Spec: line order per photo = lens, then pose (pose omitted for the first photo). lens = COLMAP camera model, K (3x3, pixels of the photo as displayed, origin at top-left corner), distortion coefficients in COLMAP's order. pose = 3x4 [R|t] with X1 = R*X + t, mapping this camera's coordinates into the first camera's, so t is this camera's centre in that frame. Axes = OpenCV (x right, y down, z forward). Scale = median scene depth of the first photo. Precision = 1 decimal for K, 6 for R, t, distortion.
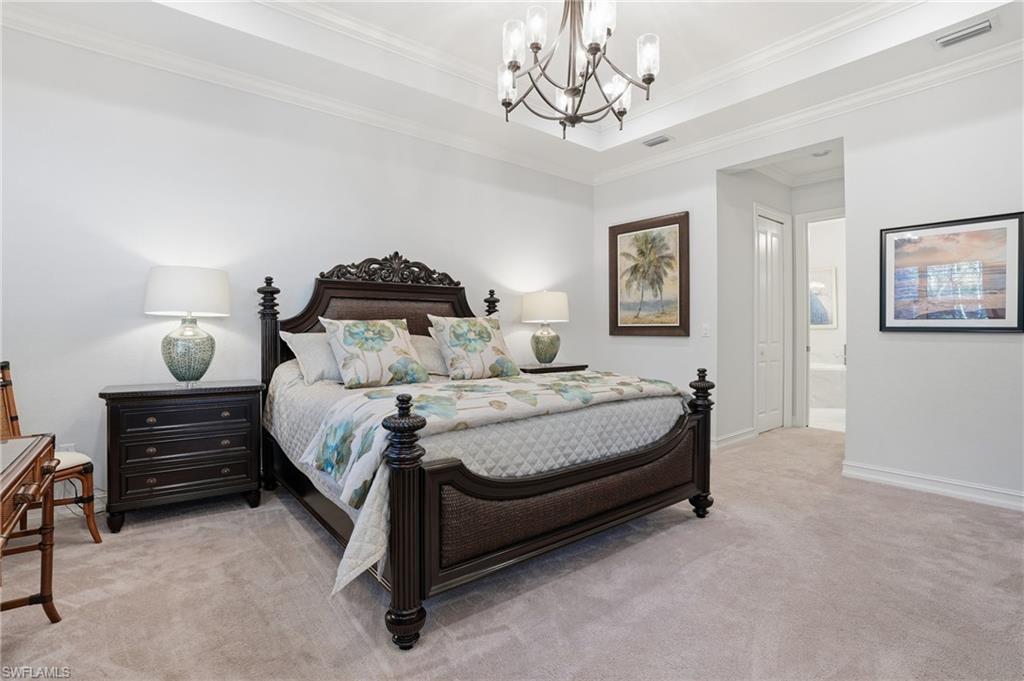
lens RADIAL K [[475.7, 0, 511.9], [0, 475.7, 337.0], [0, 0, 1]] dist [-0.043303, 0.007086]
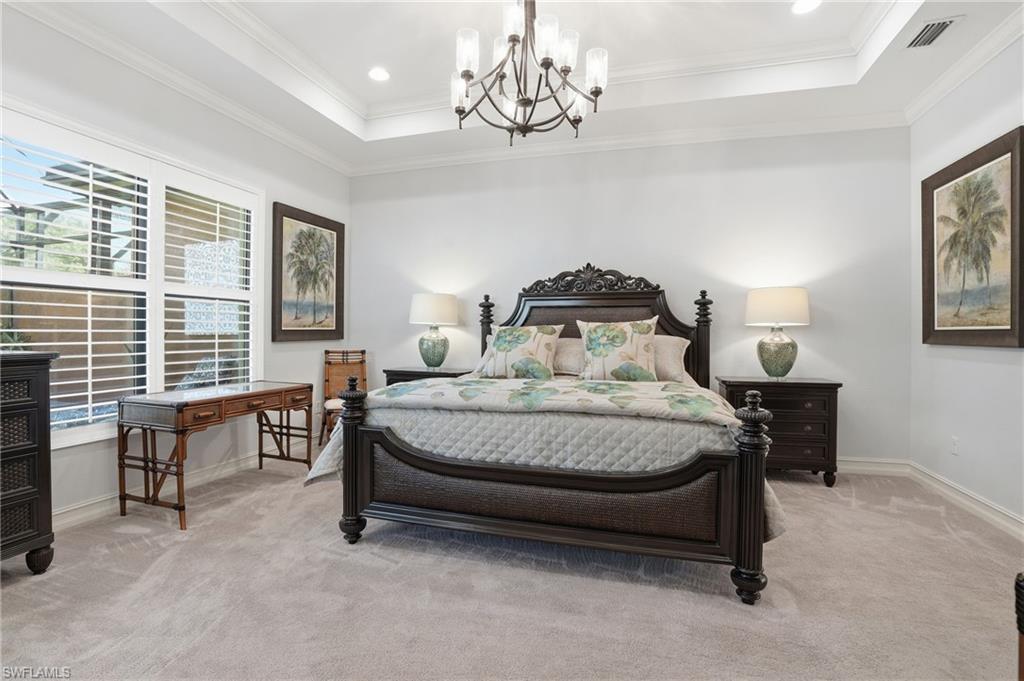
lens RADIAL K [[475.7, 0, 510.2], [0, 475.7, 337.0], [0, 0, 1]] dist [-0.043303, 0.007086]
pose [[0.579459, 0.008725, -0.814955, 0.538981], [-0.014714, 0.999892, 0.000243, -0.006293], [0.814868, 0.011851, 0.579525, 0.213998]]
